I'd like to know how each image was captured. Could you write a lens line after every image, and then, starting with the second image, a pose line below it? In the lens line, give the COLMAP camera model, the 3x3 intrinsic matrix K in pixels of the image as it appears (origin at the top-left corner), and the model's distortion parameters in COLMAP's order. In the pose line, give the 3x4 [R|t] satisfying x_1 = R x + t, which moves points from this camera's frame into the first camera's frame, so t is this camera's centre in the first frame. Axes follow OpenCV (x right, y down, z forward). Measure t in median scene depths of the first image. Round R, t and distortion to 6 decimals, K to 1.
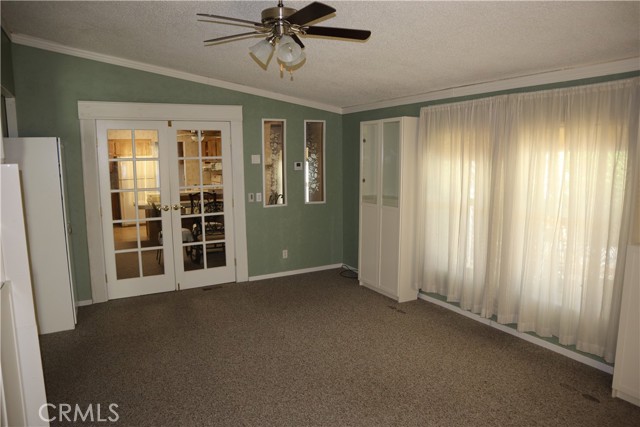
lens RADIAL K [[444.6, 0, 321.0], [0, 444.6, 214.5], [0, 0, 1]] dist [-0.058724, 0.000278]
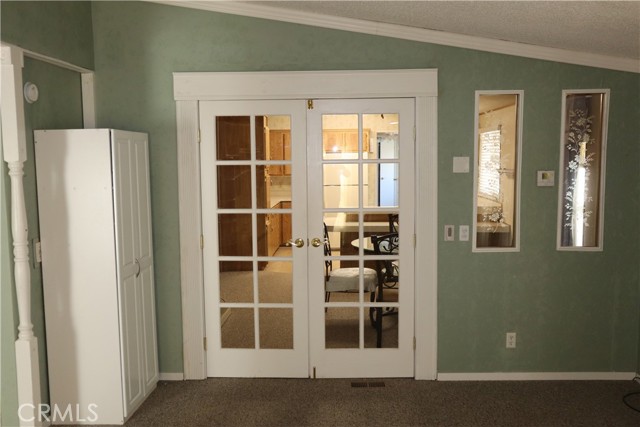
lens RADIAL K [[600.3, 0, 319.7], [0, 600.3, 214.9], [0, 0, 1]] dist [-0.035392, 0.000000]
pose [[0.860836, 0.060469, -0.505277, 0.083681], [-0.069673, 0.997570, 0.000683, -0.051584], [0.504090, 0.034616, 0.862957, 0.276943]]
